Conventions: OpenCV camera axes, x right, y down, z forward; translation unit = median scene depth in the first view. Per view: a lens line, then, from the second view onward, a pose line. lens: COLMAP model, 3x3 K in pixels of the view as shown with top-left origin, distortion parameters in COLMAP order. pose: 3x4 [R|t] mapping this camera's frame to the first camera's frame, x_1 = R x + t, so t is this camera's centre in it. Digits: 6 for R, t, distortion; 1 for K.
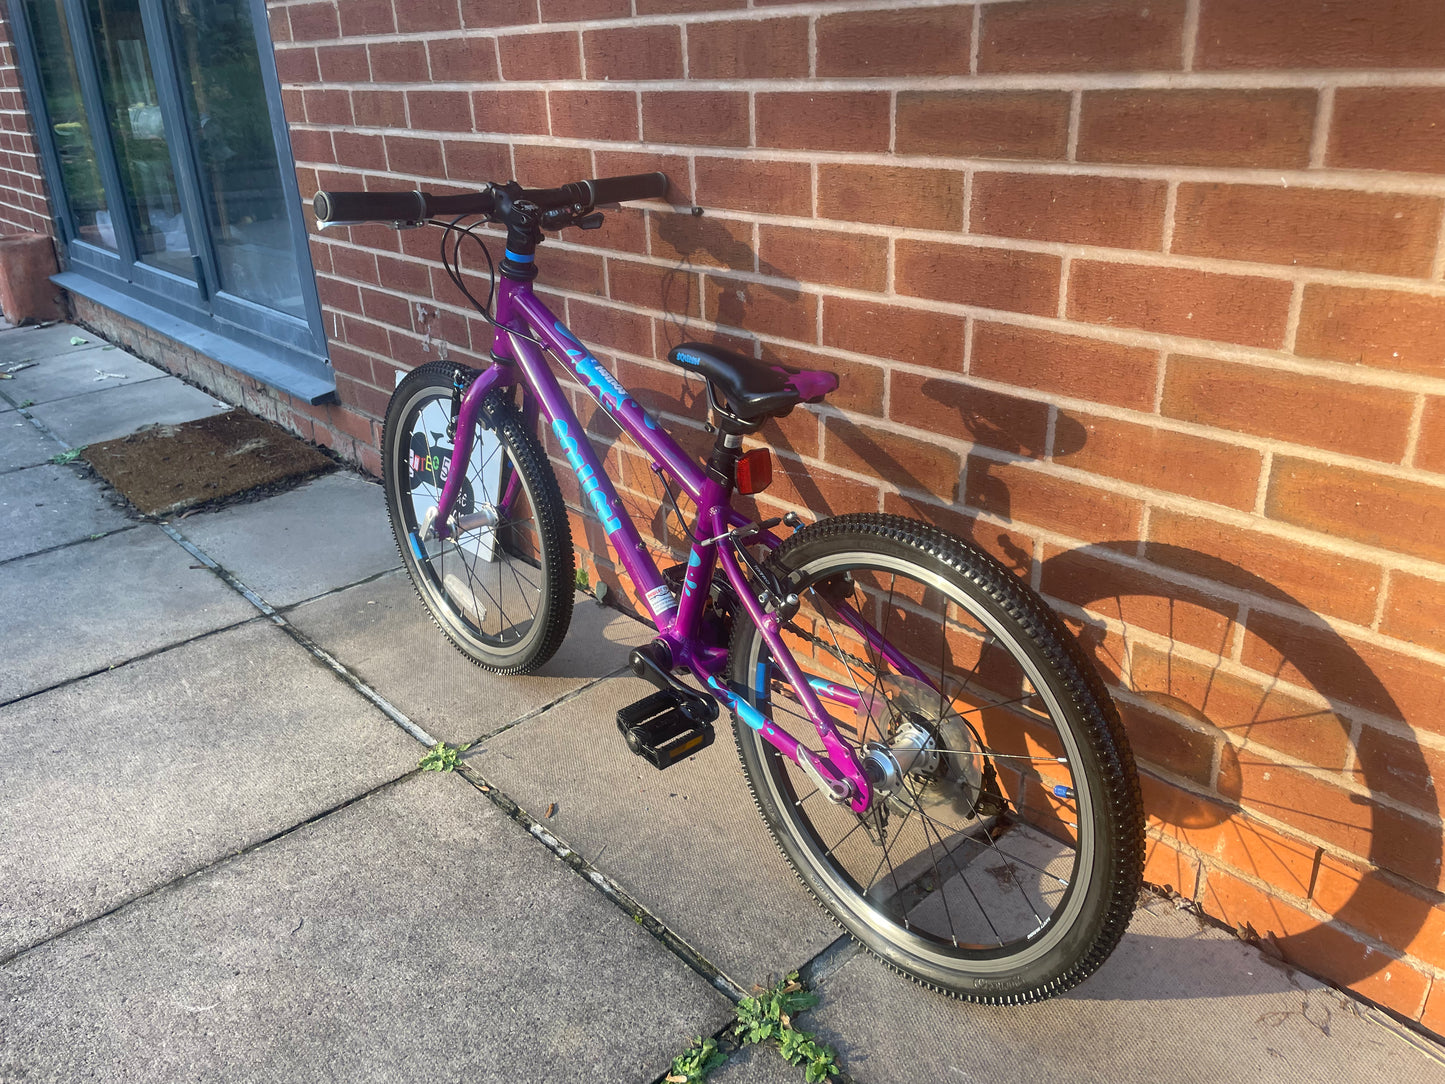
lens RADIAL K [[1097.5, 0, 705.2], [0, 1097.5, 524.3], [0, 0, 1]] dist [0.096165, -0.130369]
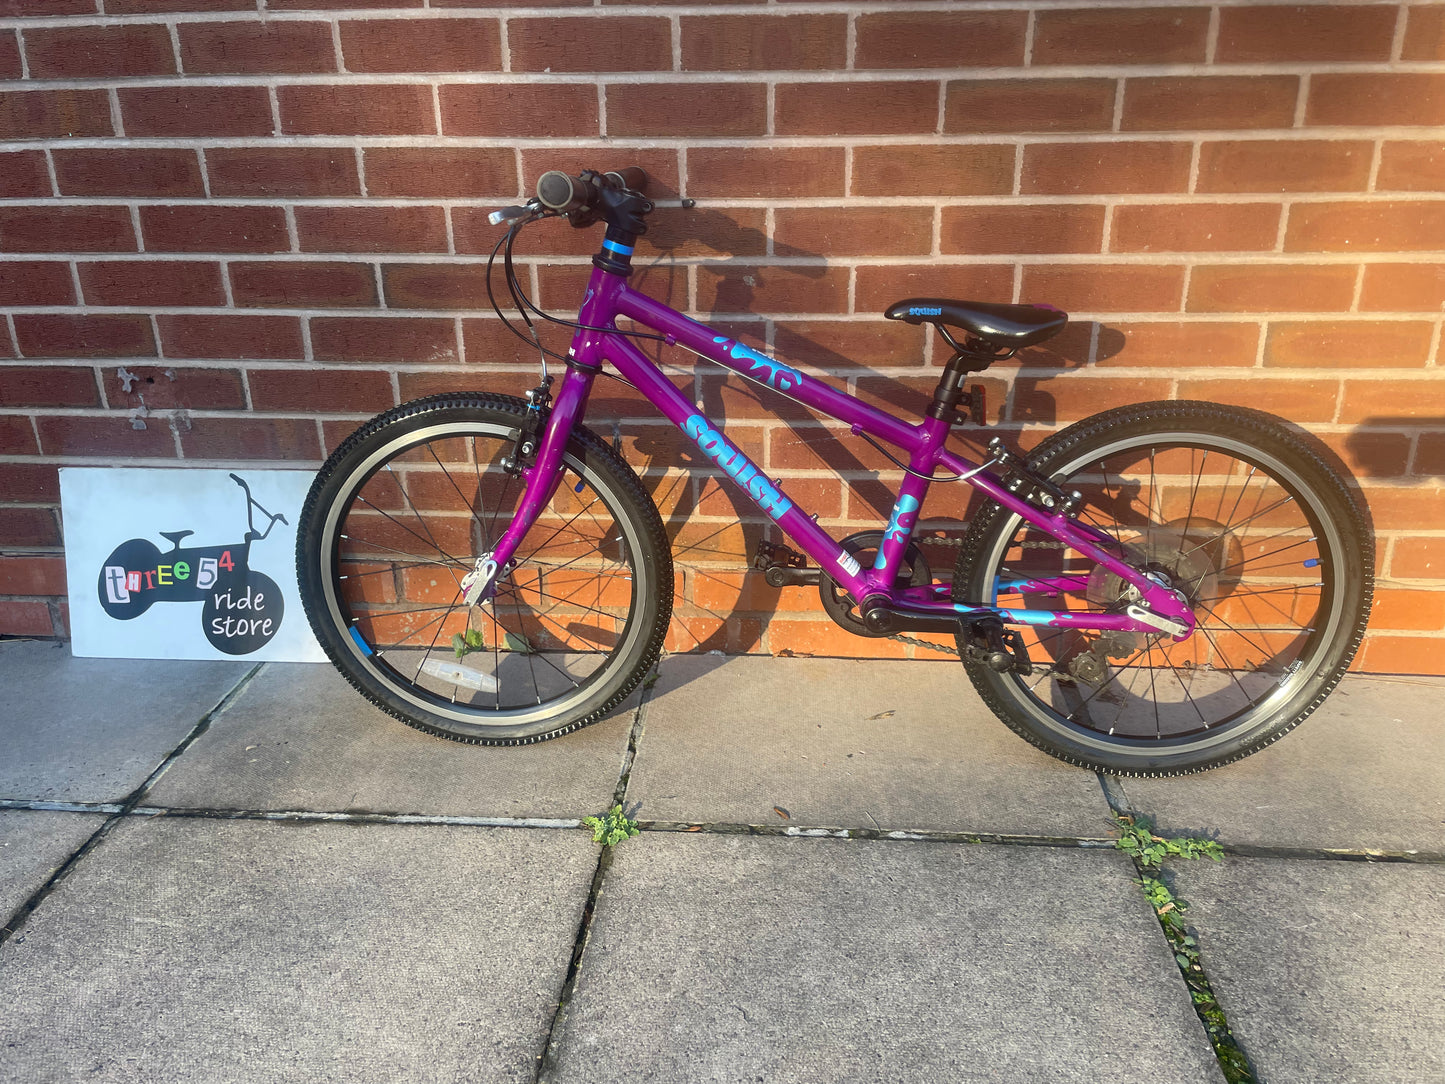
lens RADIAL K [[1097.5, 0, 723.0], [0, 1097.5, 529.5], [0, 0, 1]] dist [0.096165, -0.130369]
pose [[0.720562, -0.221858, 0.656940, -0.810440], [0.255779, 0.965661, 0.045567, -0.038677], [-0.644491, 0.135198, 0.752565, 0.297981]]
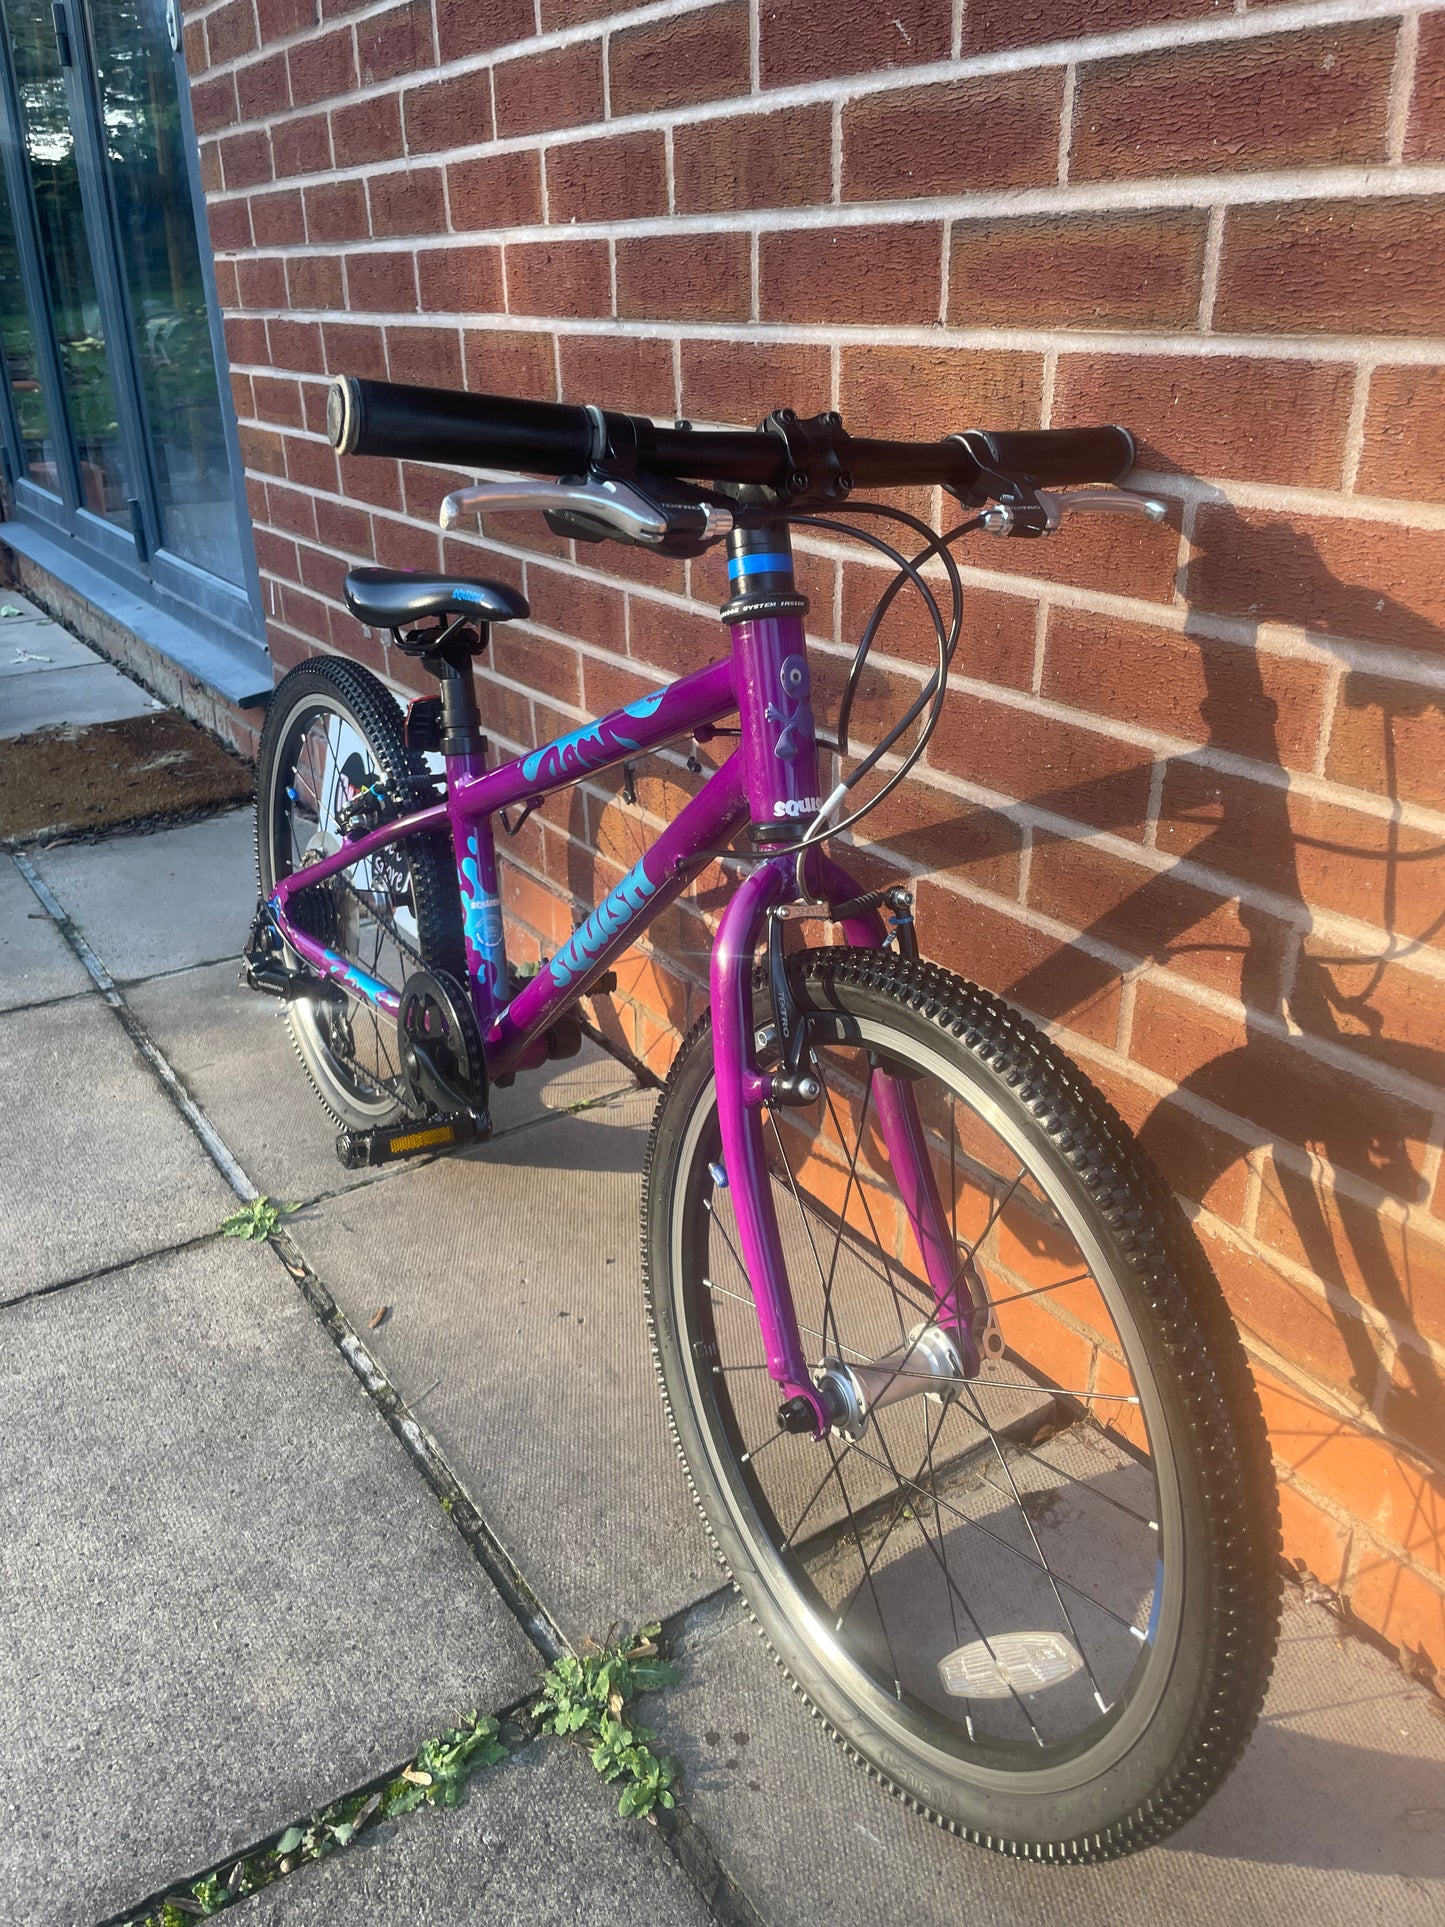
lens RADIAL K [[1463.5, 0, 709.9], [0, 1463.5, 949.5], [0, 0, 1]] dist [0.096165, -0.130369]
pose [[0.988980, 0.083311, -0.122381, 0.159610], [-0.080514, 0.996370, 0.027631, -0.003299], [0.124239, -0.017473, 0.992098, 0.154673]]
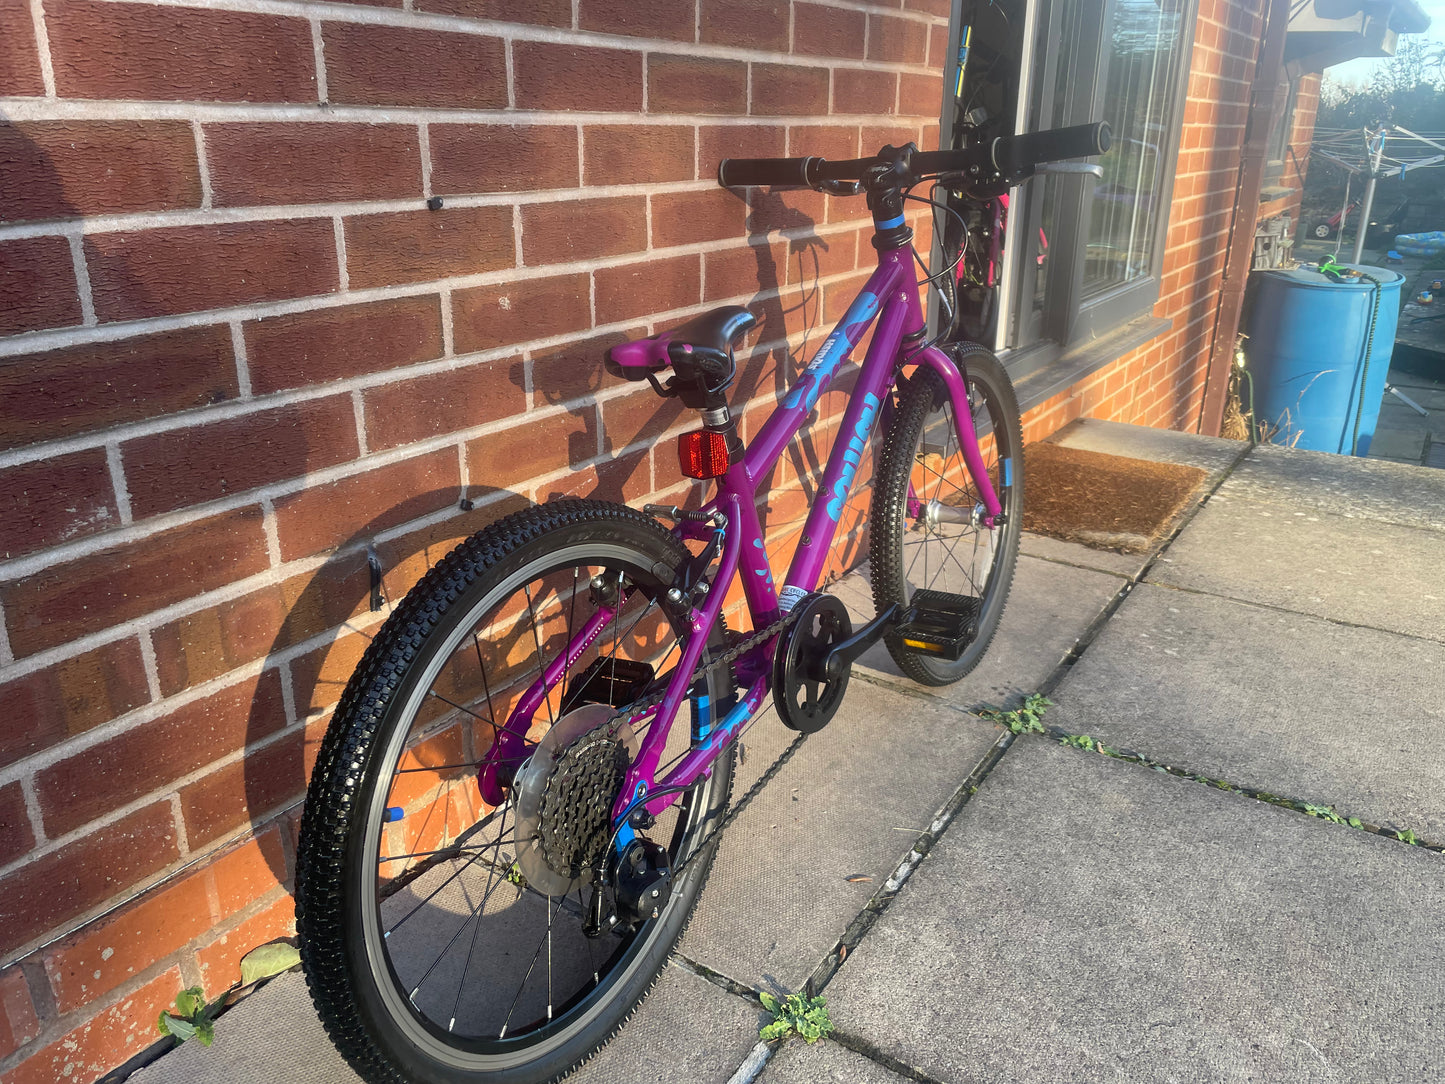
lens RADIAL K [[1097.5, 0, 726.9], [0, 1097.5, 530.7], [0, 0, 1]] dist [0.096165, -0.130369]
pose [[-0.261626, -0.301866, 0.916749, -0.868140], [0.378657, 0.841580, 0.385177, -0.352441], [-0.887790, 0.447906, -0.105876, 1.141643]]
